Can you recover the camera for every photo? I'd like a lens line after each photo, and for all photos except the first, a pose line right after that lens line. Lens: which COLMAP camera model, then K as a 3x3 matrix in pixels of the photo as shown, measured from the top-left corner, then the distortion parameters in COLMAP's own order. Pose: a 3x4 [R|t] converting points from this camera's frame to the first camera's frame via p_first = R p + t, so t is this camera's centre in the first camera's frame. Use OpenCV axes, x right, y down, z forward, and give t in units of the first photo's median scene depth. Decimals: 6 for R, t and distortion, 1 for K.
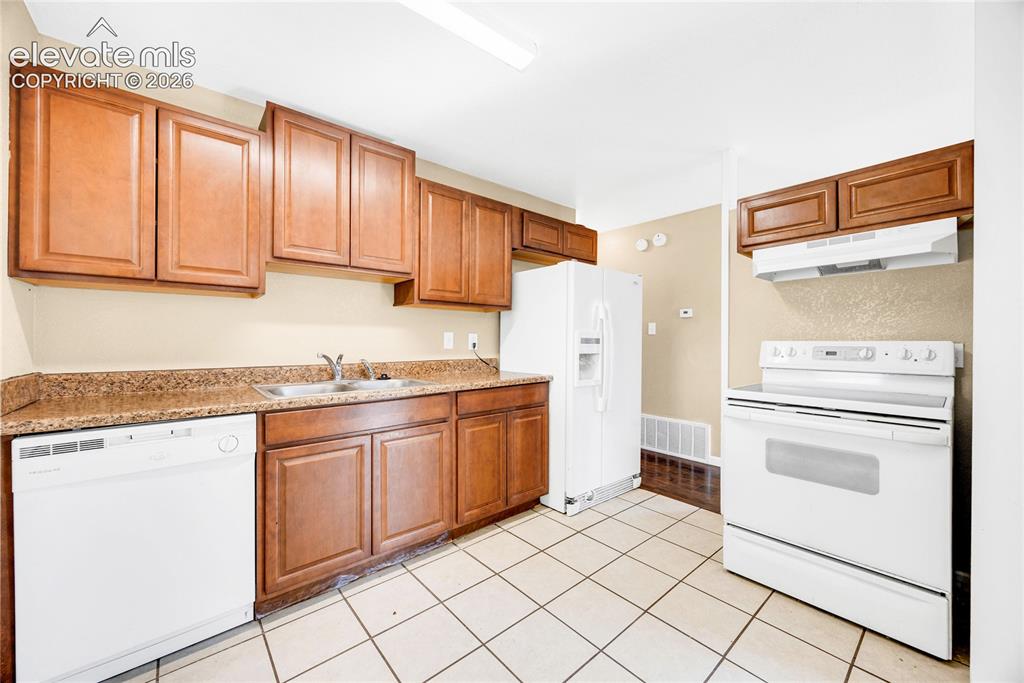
lens RADIAL K [[390.9, 0, 515.2], [0, 390.9, 341.1], [0, 0, 1]] dist [-0.001048, 0.000054]
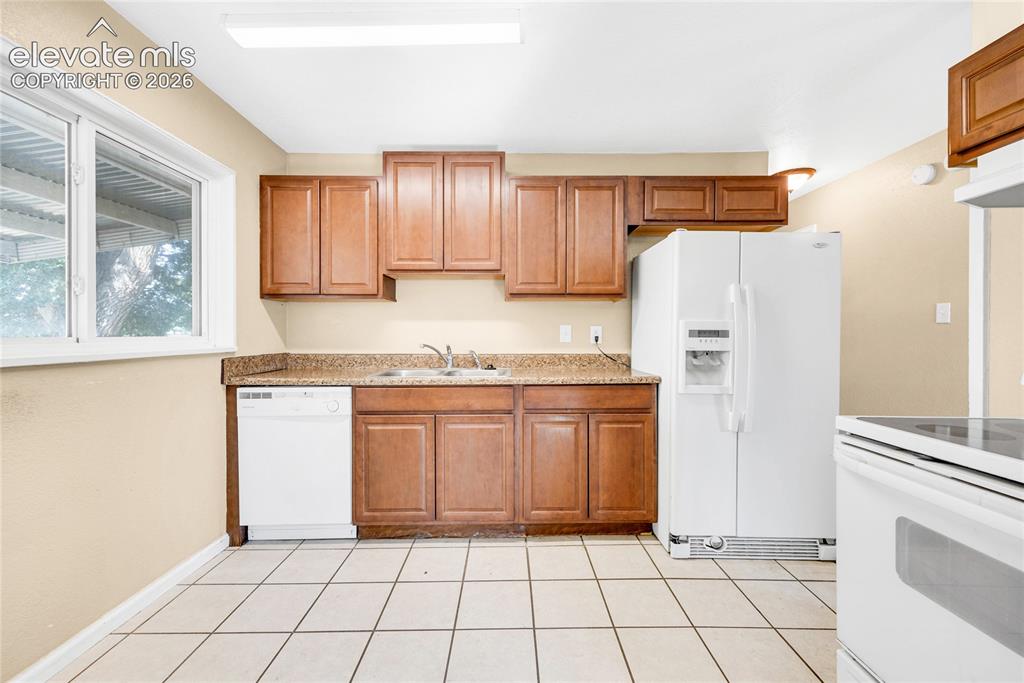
lens RADIAL K [[409.3, 0, 508.2], [0, 409.3, 336.7], [0, 0, 1]] dist [0.000546, -0.000031]
pose [[0.758785, 0.002306, -0.651337, 0.513057], [0.000544, 0.999991, 0.004174, 0.002392], [0.651341, -0.003521, 0.758777, 0.199845]]
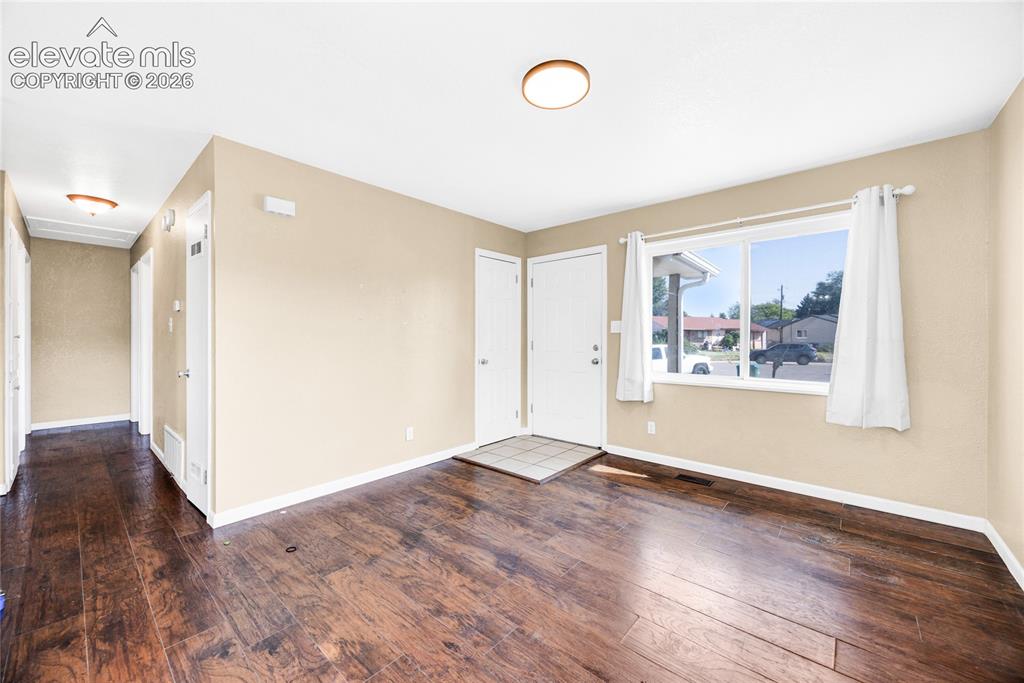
lens RADIAL K [[395.8, 0, 513.5], [0, 395.8, 340.3], [0, 0, 1]] dist [-0.000971, 0.000023]
pose [[0.988527, 0.001441, 0.151039, 1.829378], [-0.002075, 0.999990, 0.004042, -0.004338], [-0.151031, -0.004309, 0.988520, 0.088266]]
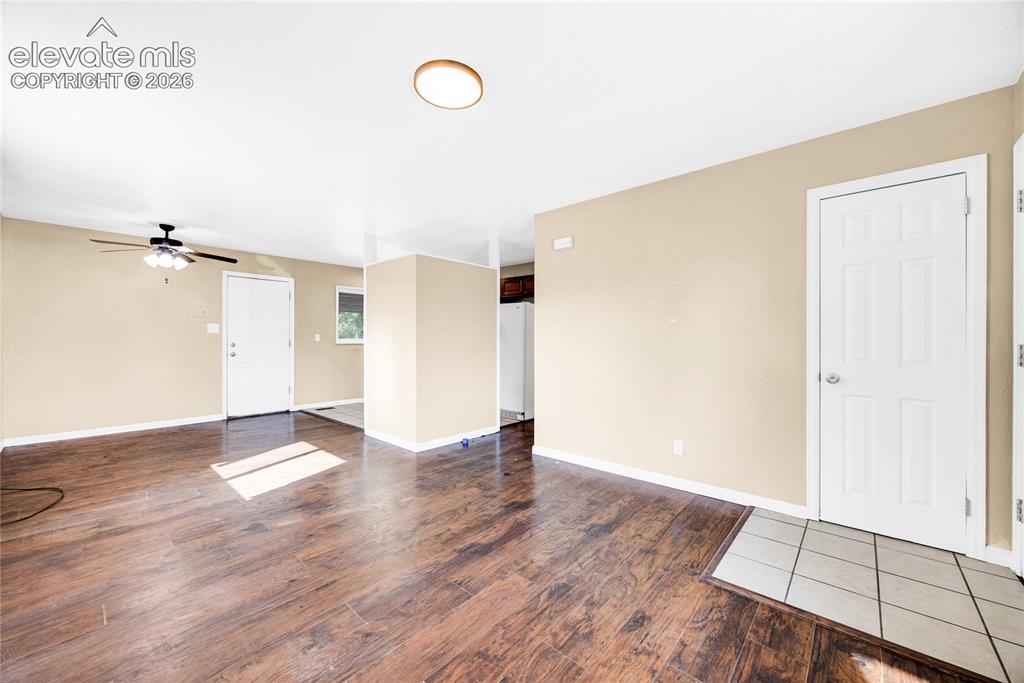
lens RADIAL K [[390.9, 0, 515.2], [0, 390.9, 341.1], [0, 0, 1]] dist [-0.001048, 0.000054]
pose [[0.140023, 0.005728, -0.990132, 2.943913], [-0.006172, 0.999969, 0.004912, 0.002815], [0.990129, 0.005423, 0.140054, 0.979296]]
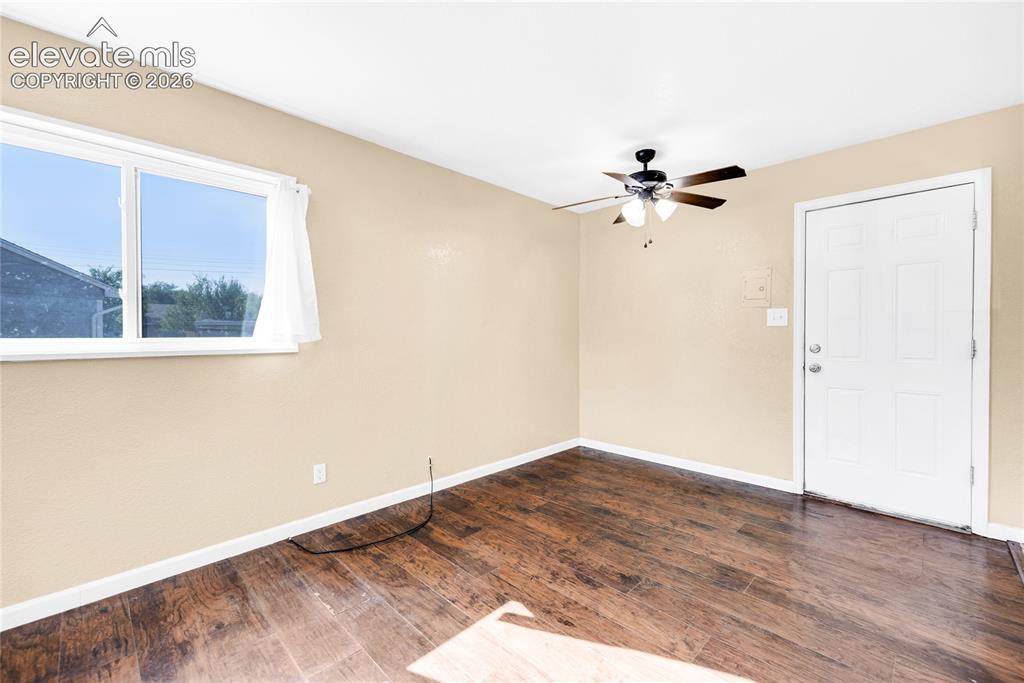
lens RADIAL K [[418.4, 0, 512.0], [0, 418.4, 341.5], [0, 0, 1]] dist [0.013309, -0.000010]
pose [[-0.996529, 0.004810, -0.083109, 1.226061], [0.004248, 0.999967, 0.006944, 0.014778], [0.083140, 0.006567, -0.996516, 0.781356]]
